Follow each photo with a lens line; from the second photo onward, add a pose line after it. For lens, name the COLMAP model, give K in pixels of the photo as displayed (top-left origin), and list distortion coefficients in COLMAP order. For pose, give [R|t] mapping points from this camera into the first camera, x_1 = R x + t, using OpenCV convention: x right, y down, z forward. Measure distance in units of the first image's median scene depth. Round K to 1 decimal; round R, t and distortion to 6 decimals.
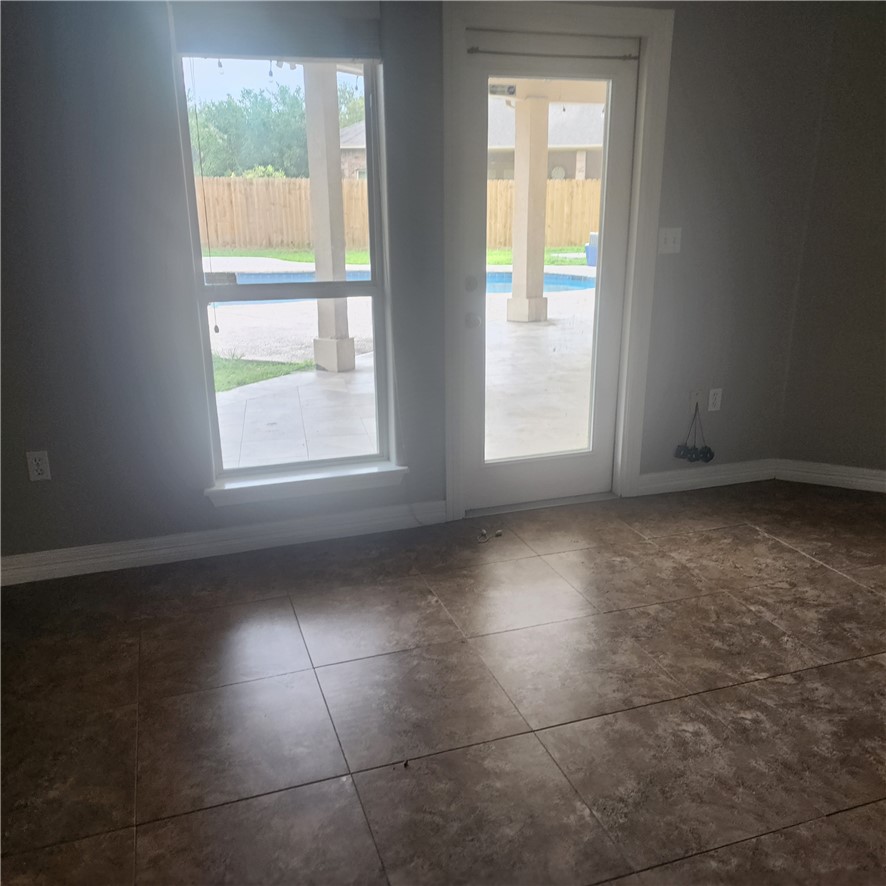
lens RADIAL K [[795.7, 0, 443.0], [0, 795.7, 443.0], [0, 0, 1]] dist [0.004993, 0.002733]
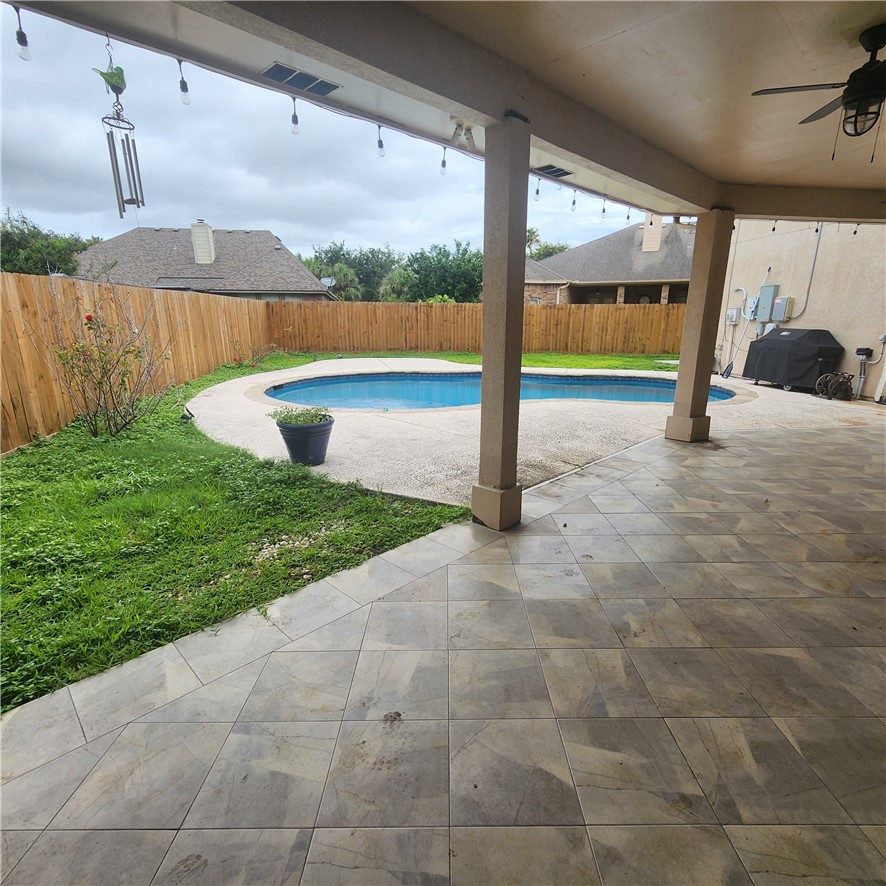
lens RADIAL K [[482.6, 0, 443.0], [0, 482.6, 443.0], [0, 0, 1]] dist [0.003234, 0.000493]
pose [[0.977458, 0.055451, -0.203719, -0.030399], [-0.064500, 0.997192, -0.038047, -0.049241], [0.201037, 0.050329, 0.978290, 0.165532]]
